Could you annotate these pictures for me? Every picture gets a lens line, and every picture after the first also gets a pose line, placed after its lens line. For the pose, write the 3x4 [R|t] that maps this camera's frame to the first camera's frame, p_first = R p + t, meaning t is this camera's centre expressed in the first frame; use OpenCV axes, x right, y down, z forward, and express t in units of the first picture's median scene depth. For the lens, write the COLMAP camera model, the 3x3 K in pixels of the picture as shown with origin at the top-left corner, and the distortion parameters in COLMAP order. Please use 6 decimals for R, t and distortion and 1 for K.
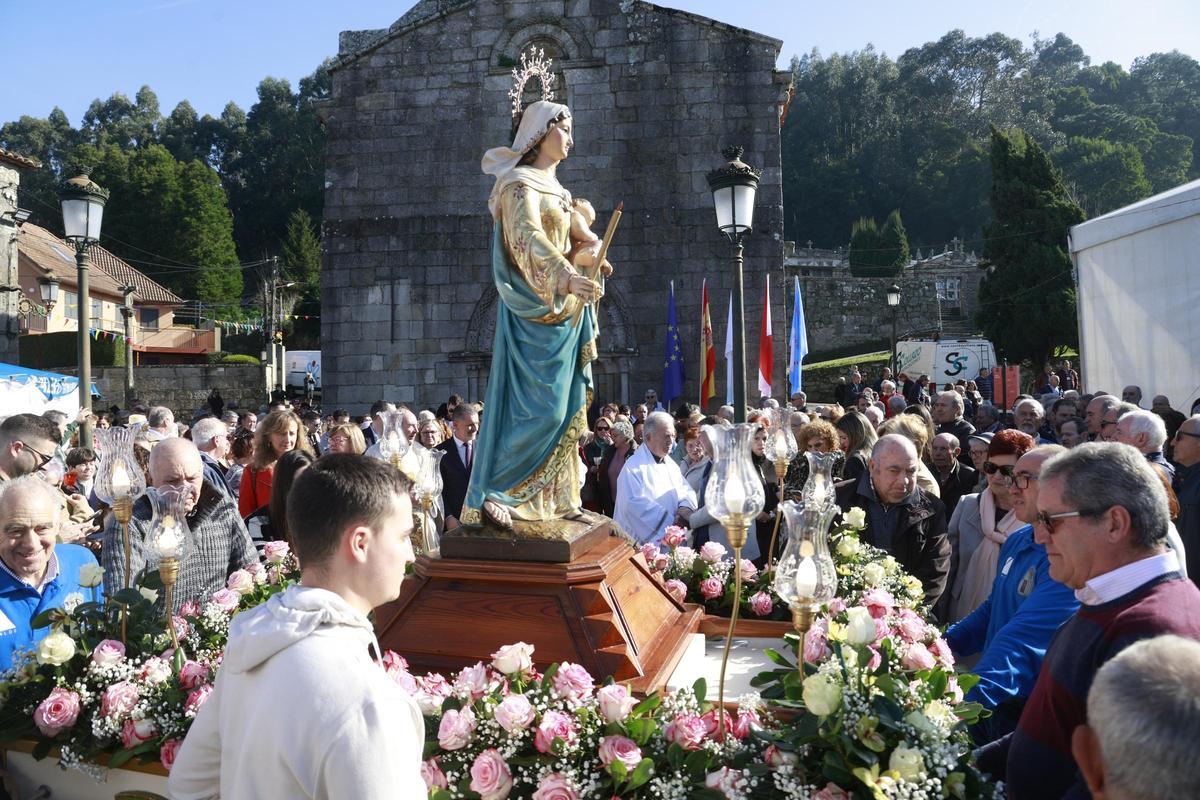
lens RADIAL K [[808.9, 0, 601.9], [0, 808.9, 412.2], [0, 0, 1]] dist [-0.100216, 0.066056]
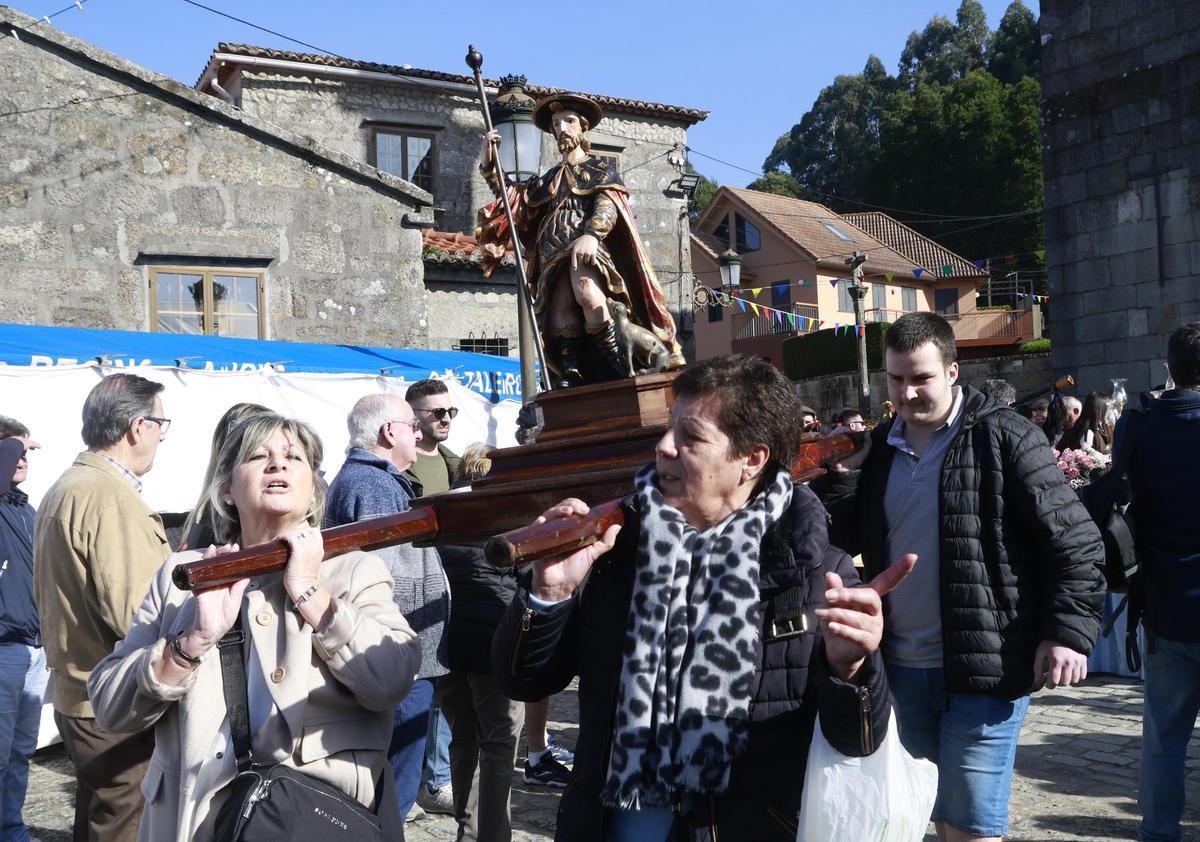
lens RADIAL K [[1172.6, 0, 631.6], [0, 1172.6, 454.4], [0, 0, 1]] dist [-0.140323, 0.157381]
pose [[0.662184, -0.021495, -0.749033, 0.091840], [0.037937, 0.999268, 0.004862, 0.014872], [0.748381, -0.031636, 0.662515, 0.168668]]
